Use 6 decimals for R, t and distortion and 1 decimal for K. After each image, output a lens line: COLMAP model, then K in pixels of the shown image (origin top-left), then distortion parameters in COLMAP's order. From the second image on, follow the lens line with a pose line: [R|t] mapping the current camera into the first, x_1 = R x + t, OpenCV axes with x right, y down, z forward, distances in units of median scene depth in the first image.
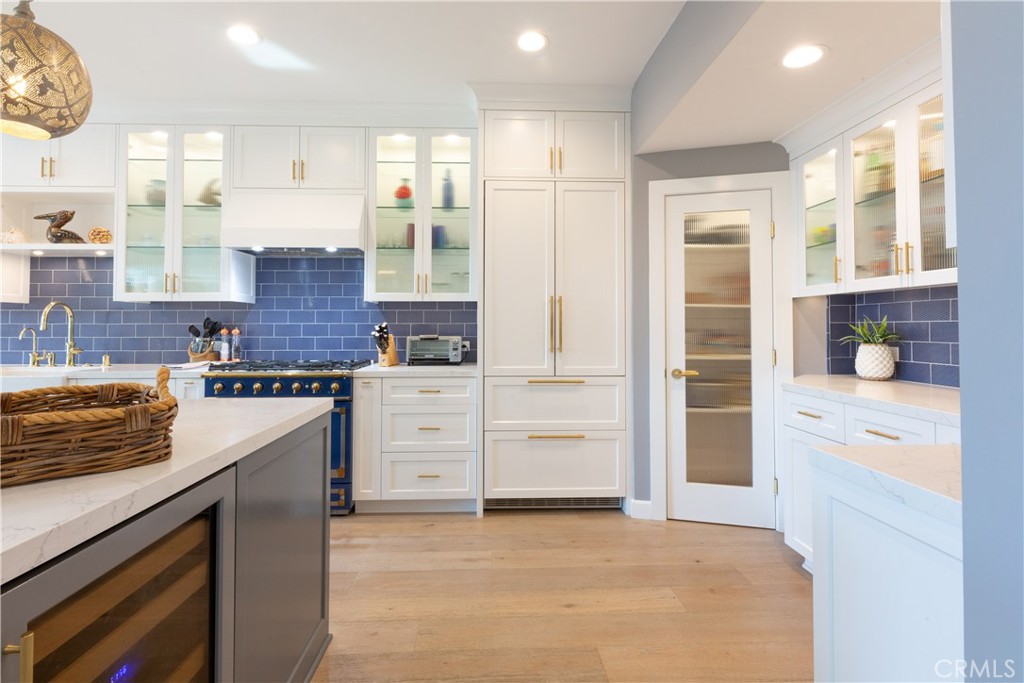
lens RADIAL K [[493.9, 0, 503.7], [0, 493.9, 312.7], [0, 0, 1]] dist [-0.004698, 0.000548]
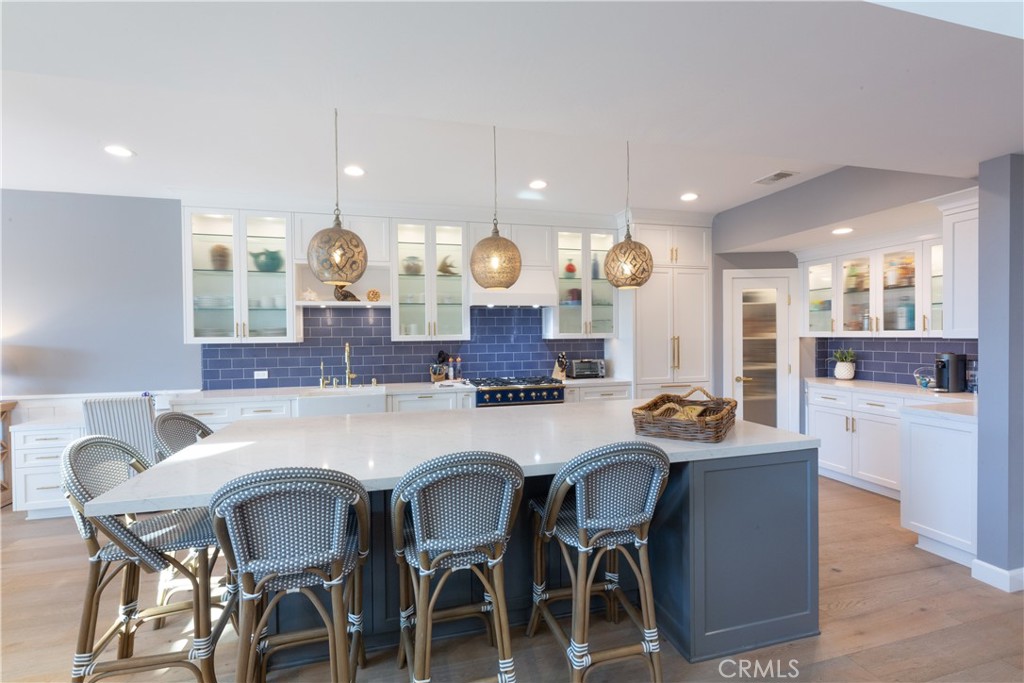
lens RADIAL K [[438.8, 0, 505.2], [0, 438.8, 340.7], [0, 0, 1]] dist [-0.002233, 0.000196]
pose [[0.977553, -0.011964, 0.210351, -0.767873], [0.003946, 0.999251, 0.038492, -0.076543], [-0.210654, -0.036797, 0.976868, -0.348392]]
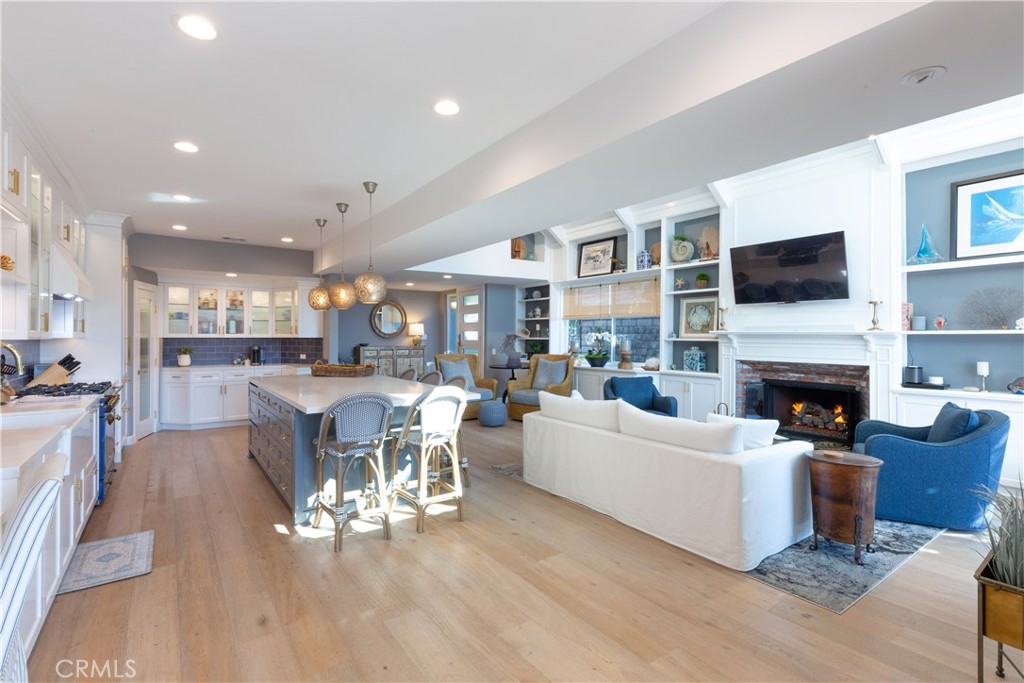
lens RADIAL K [[471.1, 0, 503.2], [0, 471.1, 334.4], [0, 0, 1]] dist [-0.000576, -0.000805]
pose [[-0.541690, 0.003408, 0.840572, -2.130974], [-0.021662, 0.999603, -0.018012, -0.037822], [-0.840299, -0.027966, -0.541401, 0.749939]]
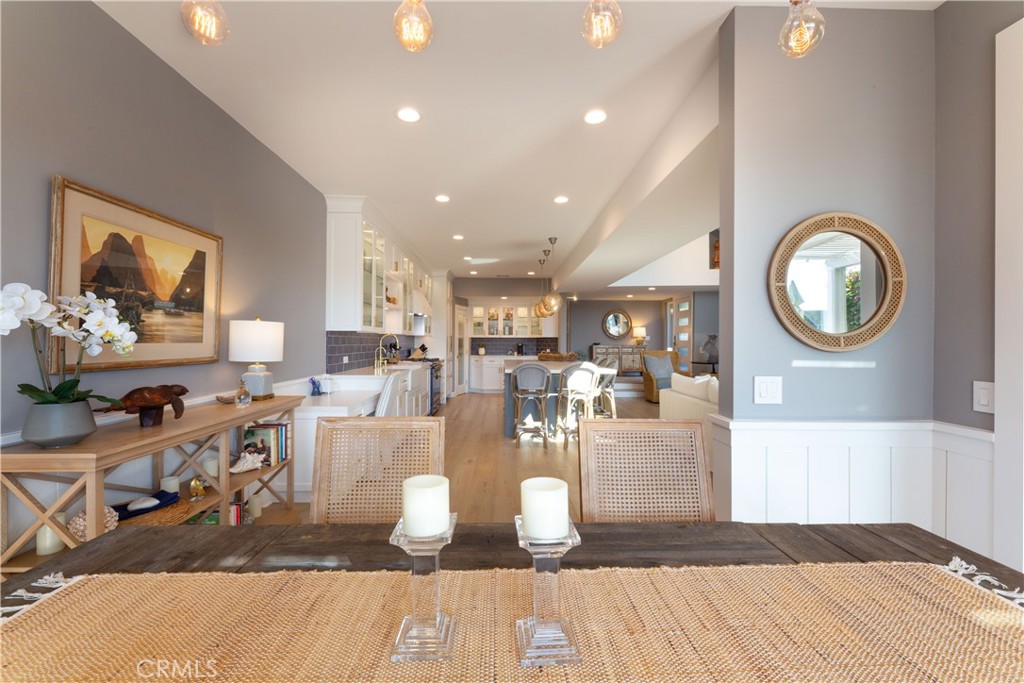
lens RADIAL K [[418.7, 0, 505.5], [0, 418.7, 338.4], [0, 0, 1]] dist [0.004425, 0.000061]
pose [[0.035858, 0.009101, 0.999315, -2.698184], [-0.028991, 0.999547, -0.008063, -0.001959], [-0.998936, -0.028682, 0.036105, 0.504520]]
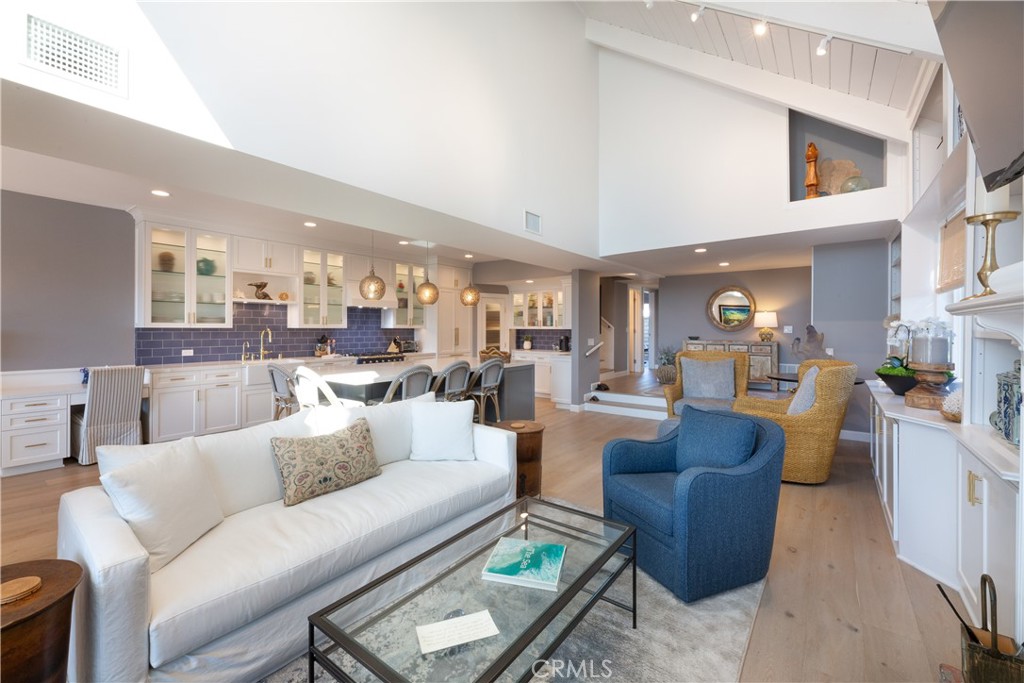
lens RADIAL K [[418.7, 0, 497.7], [0, 418.7, 327.0], [0, 0, 1]] dist [0.004425, 0.000061]
pose [[0.651403, 0.006103, 0.758708, -1.684392], [-0.023698, 0.999643, 0.012305, -0.074449], [-0.758362, -0.025996, 0.651315, -0.892136]]
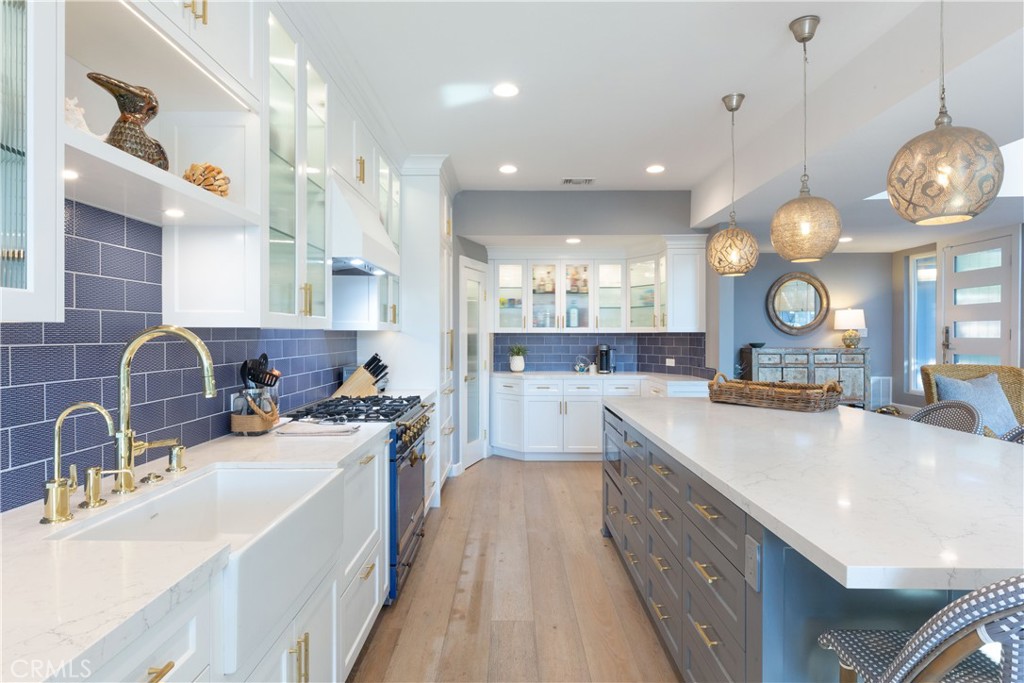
lens RADIAL K [[568.8, 0, 504.8], [0, 568.8, 338.3], [0, 0, 1]] dist [0.003182, -0.001616]
pose [[0.057654, -0.004707, 0.998326, -1.426639], [-0.024560, 0.999680, 0.006132, -0.022239], [-0.998034, -0.024873, 0.057520, 0.739043]]
